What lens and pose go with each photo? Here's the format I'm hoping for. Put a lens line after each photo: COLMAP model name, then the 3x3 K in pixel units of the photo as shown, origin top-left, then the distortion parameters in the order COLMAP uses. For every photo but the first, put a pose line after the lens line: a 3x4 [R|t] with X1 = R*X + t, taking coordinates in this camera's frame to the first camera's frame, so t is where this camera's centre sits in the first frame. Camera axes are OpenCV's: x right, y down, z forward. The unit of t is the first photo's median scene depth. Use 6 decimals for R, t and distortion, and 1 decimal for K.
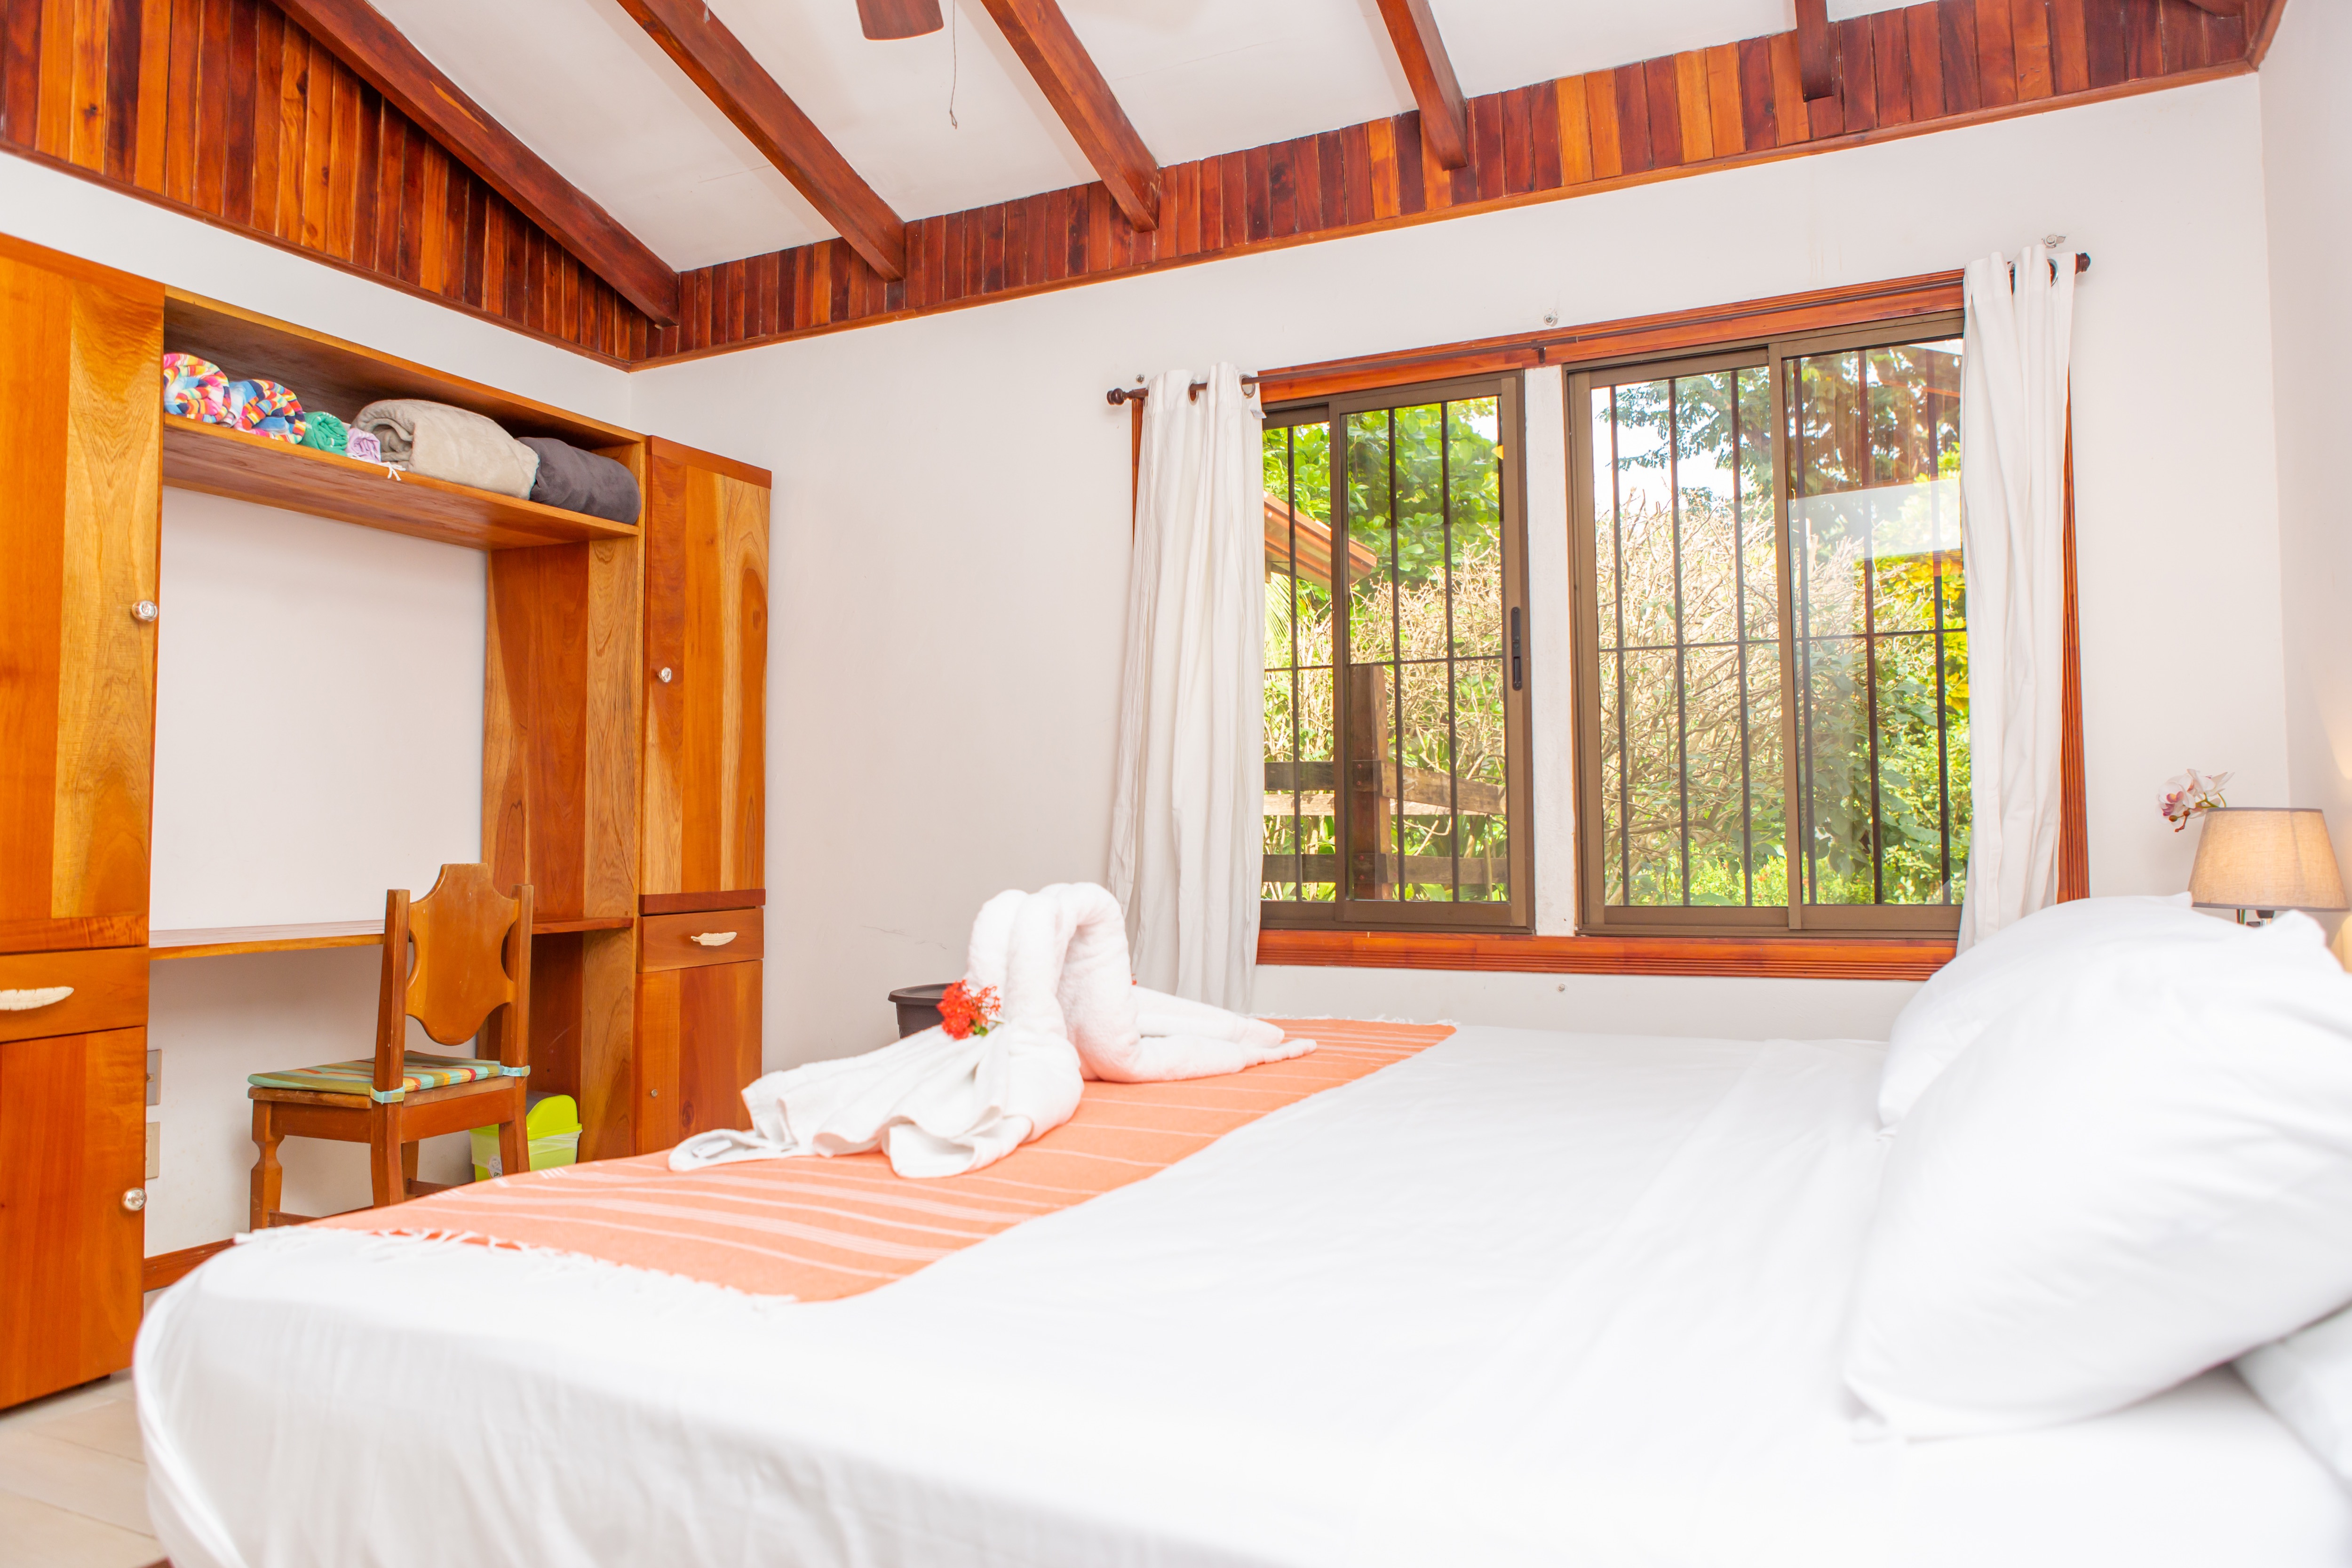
lens RADIAL K [[1598.7, 0, 1178.7], [0, 1598.7, 773.7], [0, 0, 1]] dist [-0.030206, 0.023523]
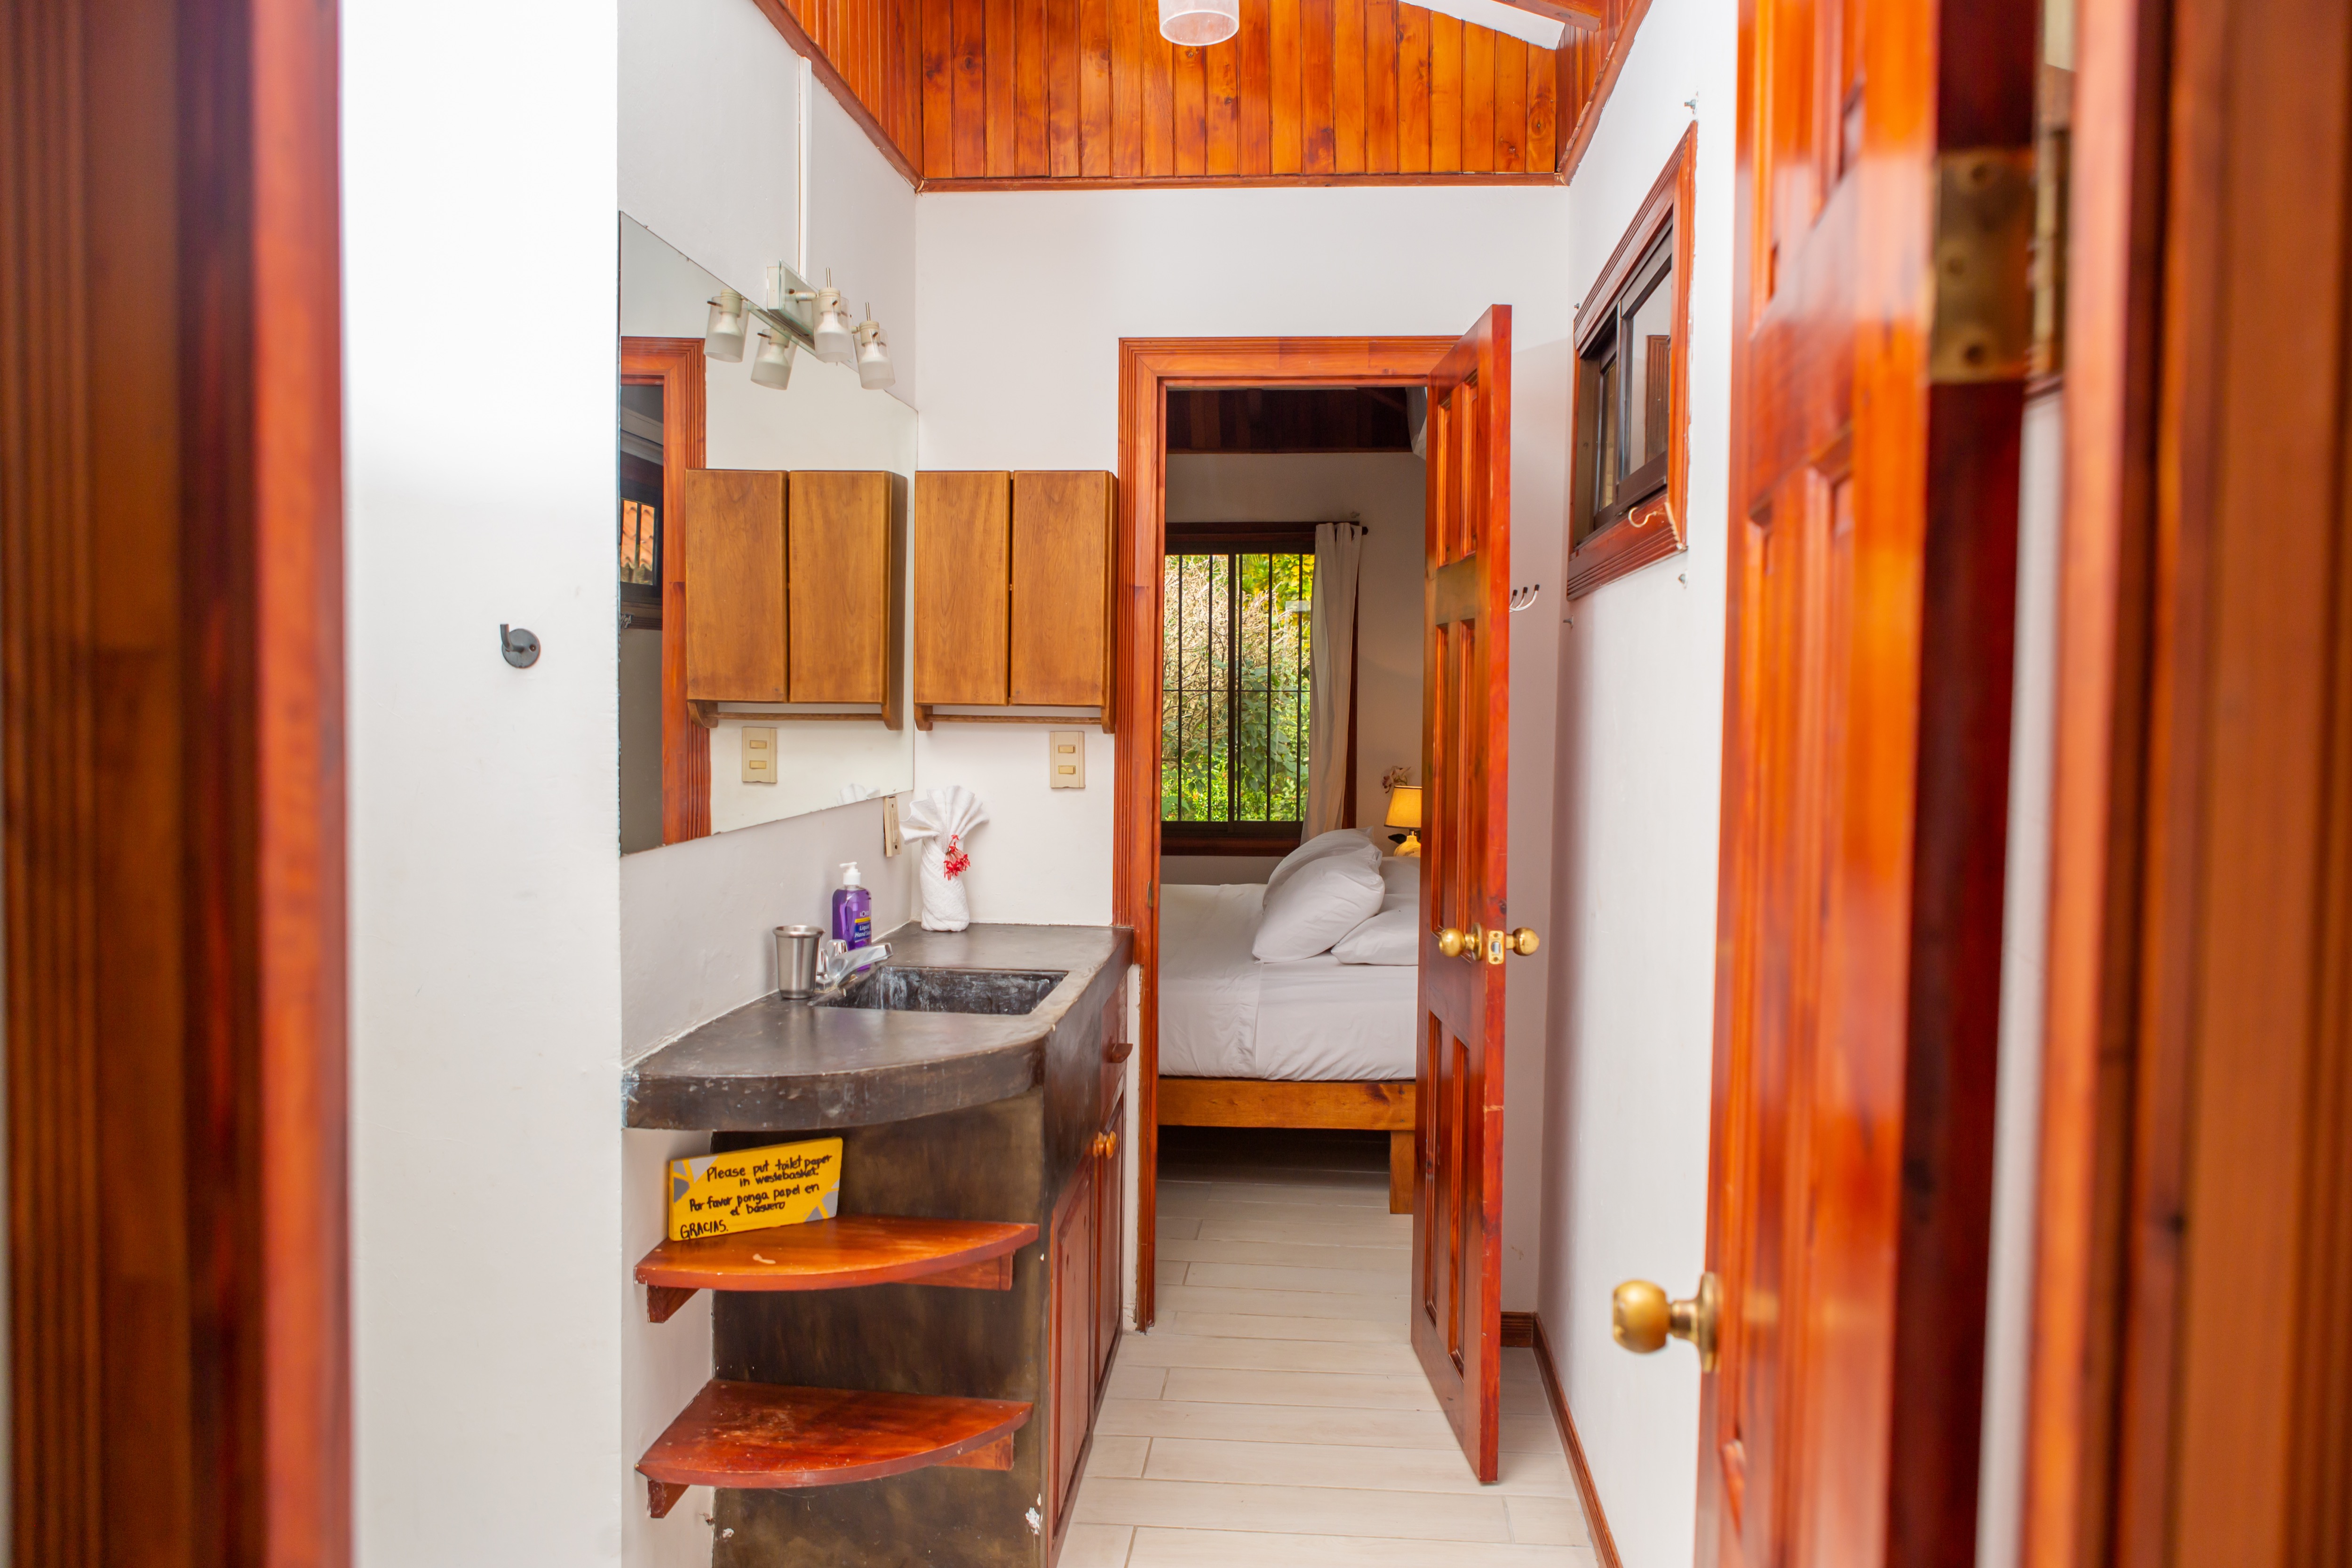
lens RADIAL K [[1598.7, 0, 1175.6], [0, 1598.7, 774.9], [0, 0, 1]] dist [-0.030206, 0.023523]
pose [[0.945149, 0.001349, 0.326635, -0.356734], [-0.030477, 0.995993, 0.084075, -0.147414], [-0.325213, -0.089418, 0.941404, -0.918396]]
